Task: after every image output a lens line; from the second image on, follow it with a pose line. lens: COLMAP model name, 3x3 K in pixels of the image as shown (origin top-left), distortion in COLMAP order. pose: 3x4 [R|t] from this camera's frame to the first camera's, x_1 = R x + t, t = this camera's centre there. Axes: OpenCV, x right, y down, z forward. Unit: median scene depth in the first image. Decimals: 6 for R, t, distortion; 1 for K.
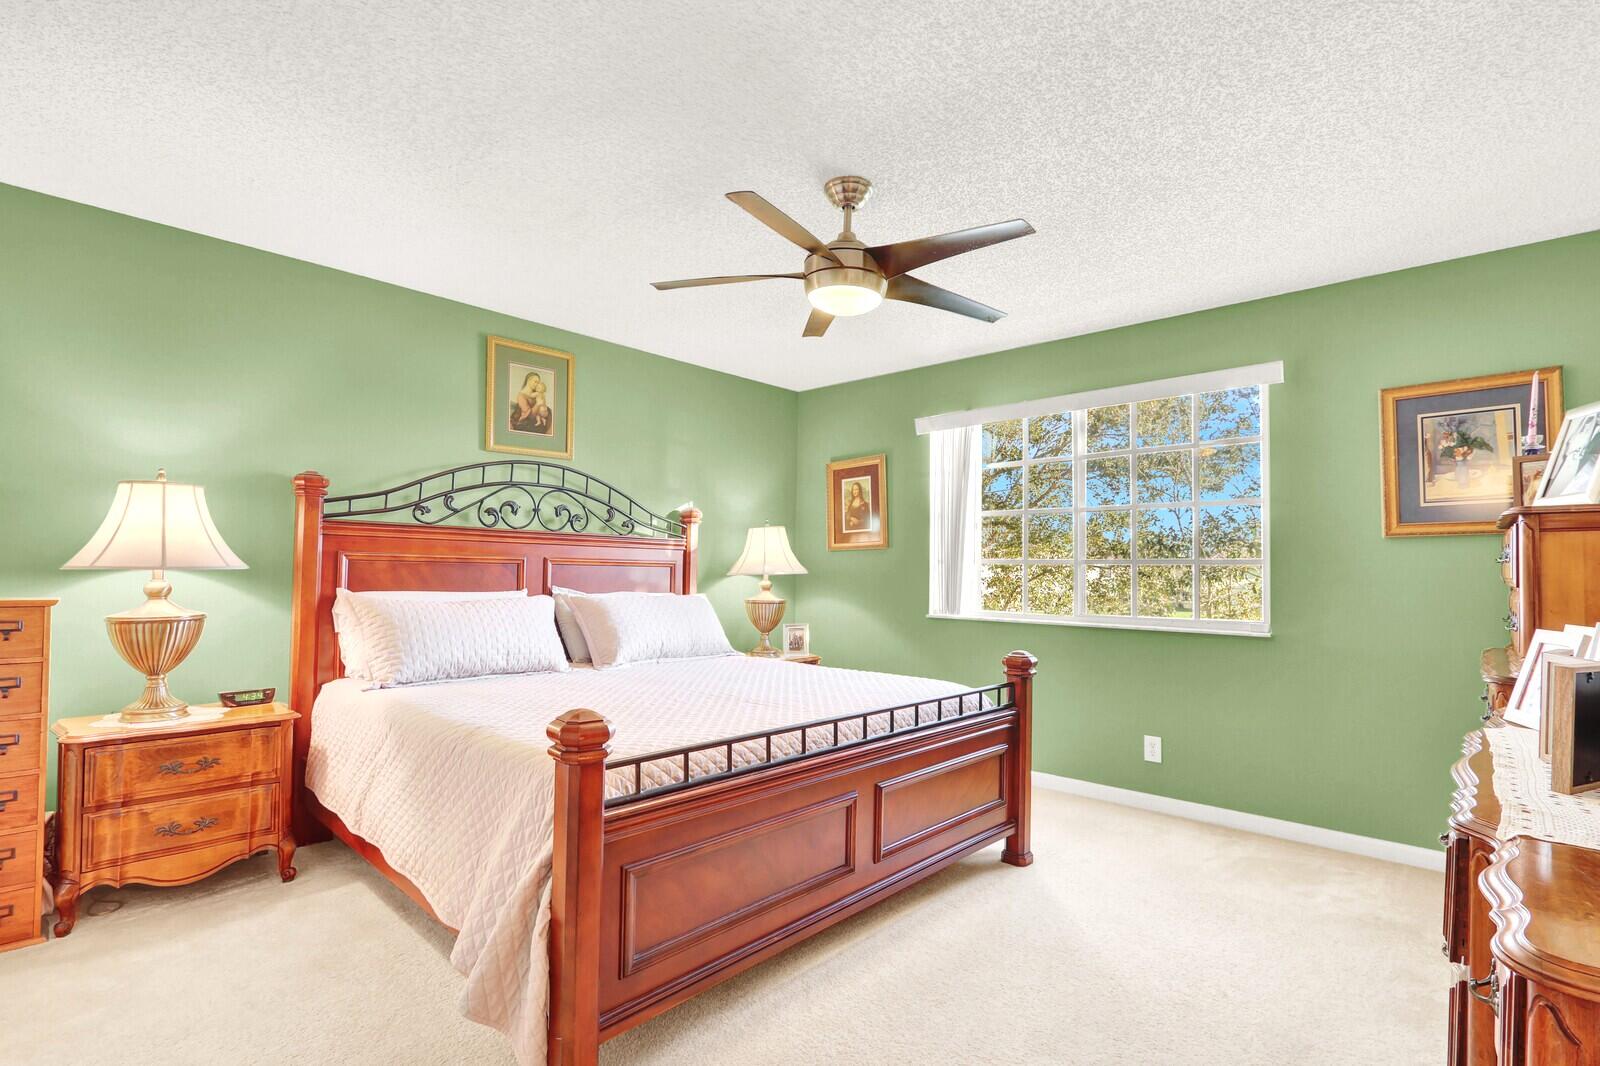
lens RADIAL K [[765.3, 0, 809.9], [0, 765.3, 558.0], [0, 0, 1]] dist [-0.009605, -0.000263]
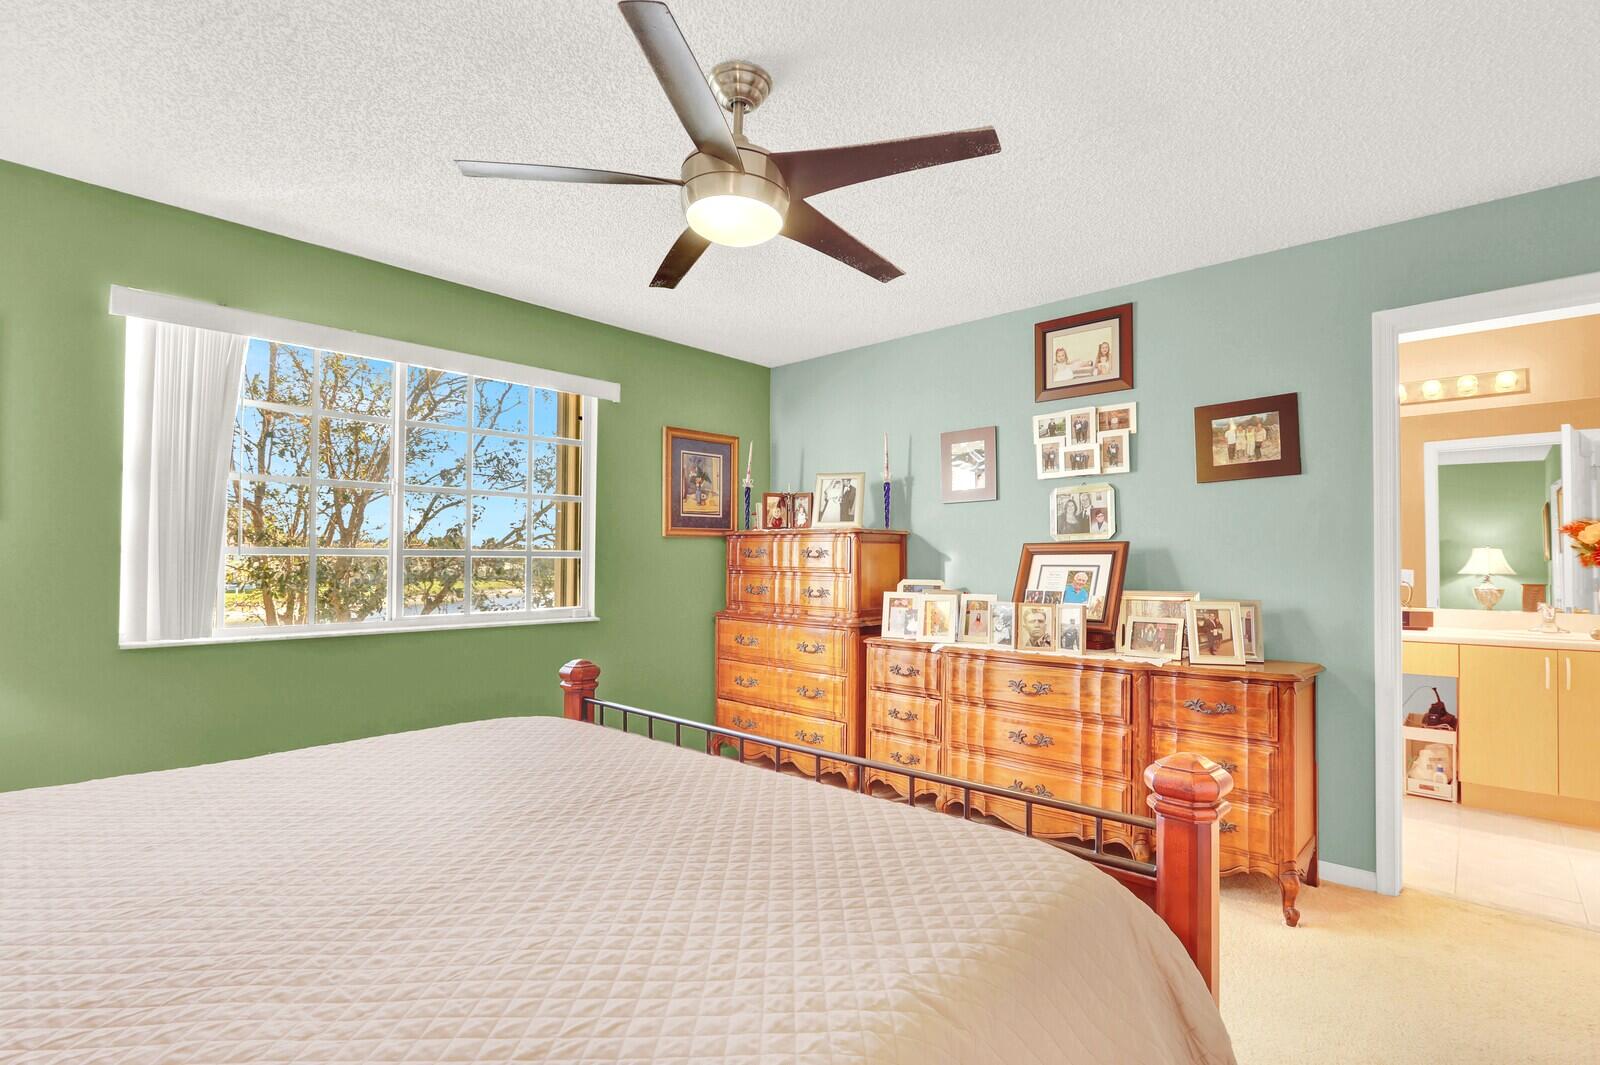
lens RADIAL K [[765.3, 0, 809.9], [0, 765.3, 557.5], [0, 0, 1]] dist [-0.009605, -0.000263]
pose [[-0.004492, -0.006853, 0.999966, -0.551045], [-0.023787, 0.999694, 0.006744, -0.006447], [-0.999707, -0.023756, -0.004654, 0.699556]]
